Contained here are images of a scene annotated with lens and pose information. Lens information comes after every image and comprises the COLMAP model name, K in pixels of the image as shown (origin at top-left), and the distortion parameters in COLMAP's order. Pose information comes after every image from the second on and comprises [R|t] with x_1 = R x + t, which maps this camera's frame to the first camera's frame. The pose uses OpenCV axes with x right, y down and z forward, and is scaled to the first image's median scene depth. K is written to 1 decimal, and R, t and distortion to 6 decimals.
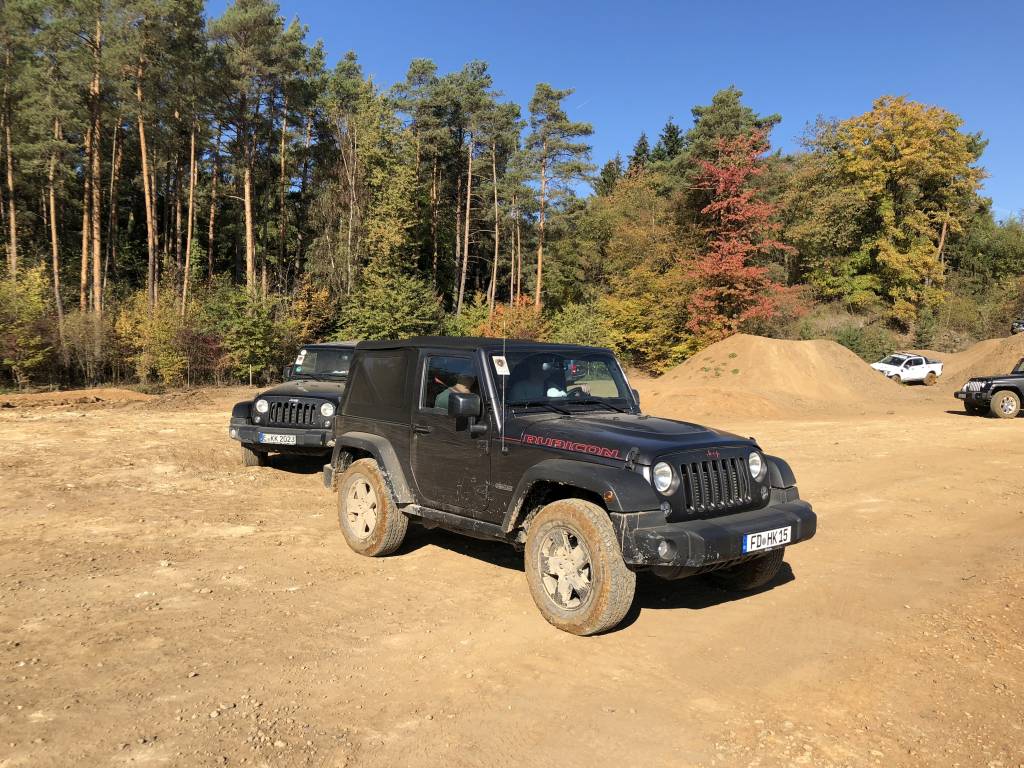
lens RADIAL K [[839.5, 0, 523.1], [0, 839.5, 383.4], [0, 0, 1]] dist [0.013954, -0.000993]
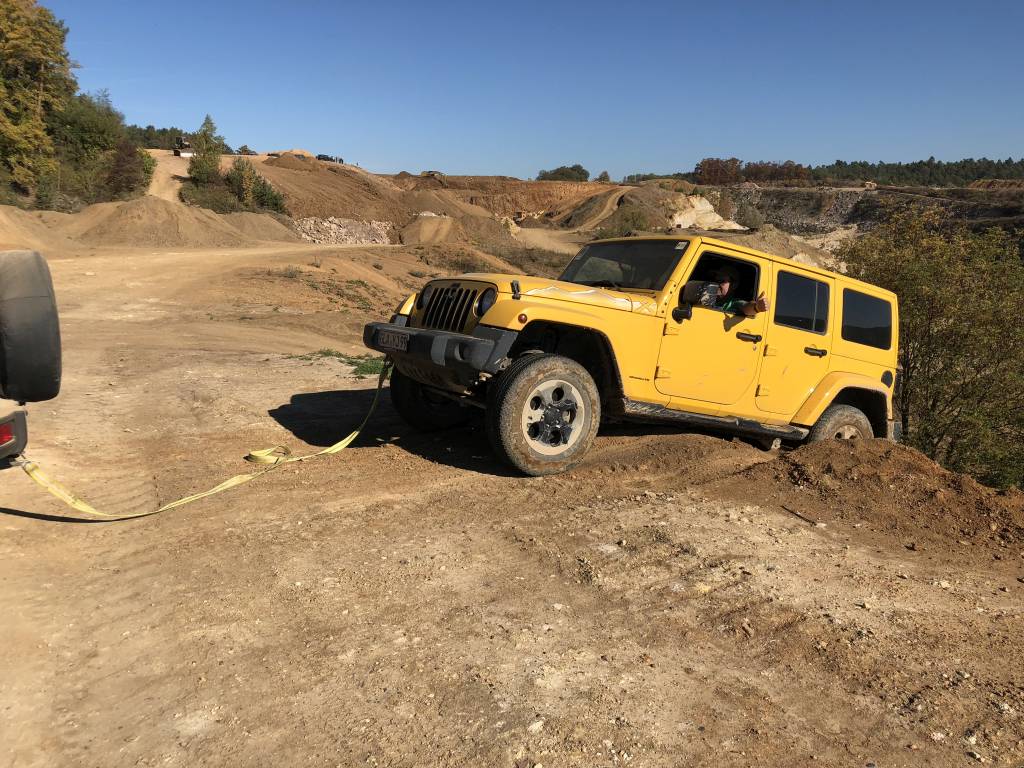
lens RADIAL K [[839.5, 0, 528.6], [0, 839.5, 362.0], [0, 0, 1]] dist [0.013954, -0.000993]
pose [[0.523929, -0.136155, 0.840809, -0.237481], [0.013932, 0.988379, 0.151369, 0.001881], [-0.851648, -0.067592, 0.519738, -0.267879]]
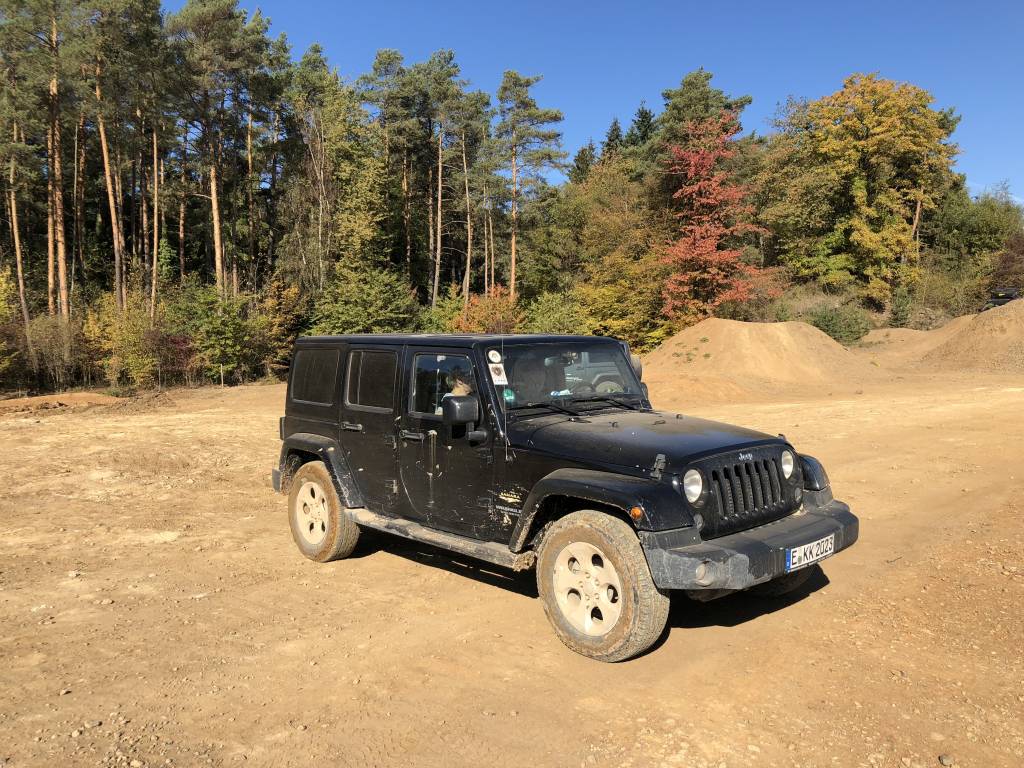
lens RADIAL K [[839.5, 0, 517.4], [0, 839.5, 389.1], [0, 0, 1]] dist [0.013954, -0.000993]
pose [[0.999437, -0.031854, 0.010513, 0.009812], [0.031655, 0.999326, 0.018572, -0.000245], [-0.011098, -0.018229, 0.999772, 0.002441]]
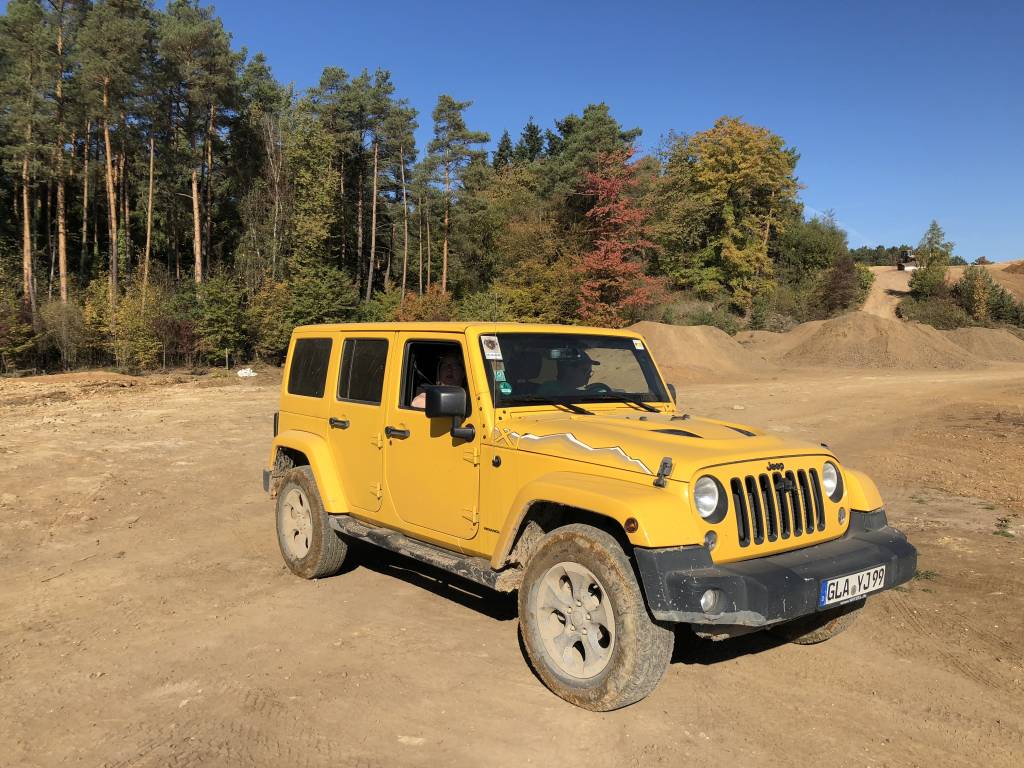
lens RADIAL K [[839.5, 0, 517.6], [0, 839.5, 373.6], [0, 0, 1]] dist [0.013954, -0.000993]
pose [[0.980094, -0.015620, 0.197917, -0.118629], [0.012932, 0.999806, 0.014867, -0.000210], [-0.198111, -0.012012, 0.980106, -0.134517]]
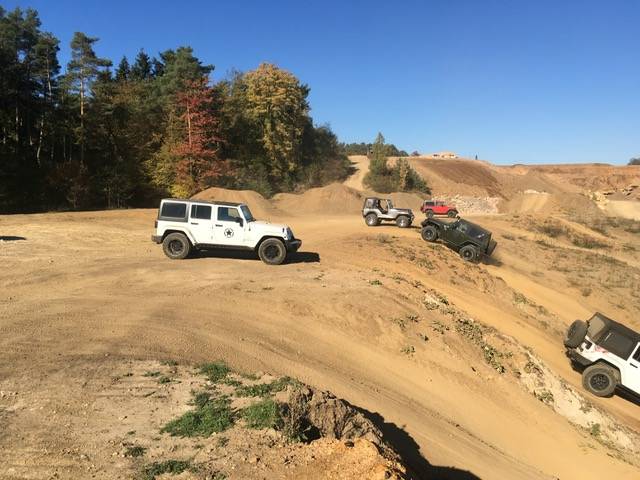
lens RADIAL K [[540.4, 0, 318.0], [0, 540.4, 242.4], [0, 0, 1]] dist [0.075513, -0.079286]
pose [[0.869022, -0.040415, 0.493120, -0.131284], [0.010901, 0.997980, 0.062582, -0.000224], [-0.494654, -0.049010, 0.867707, -0.226524]]
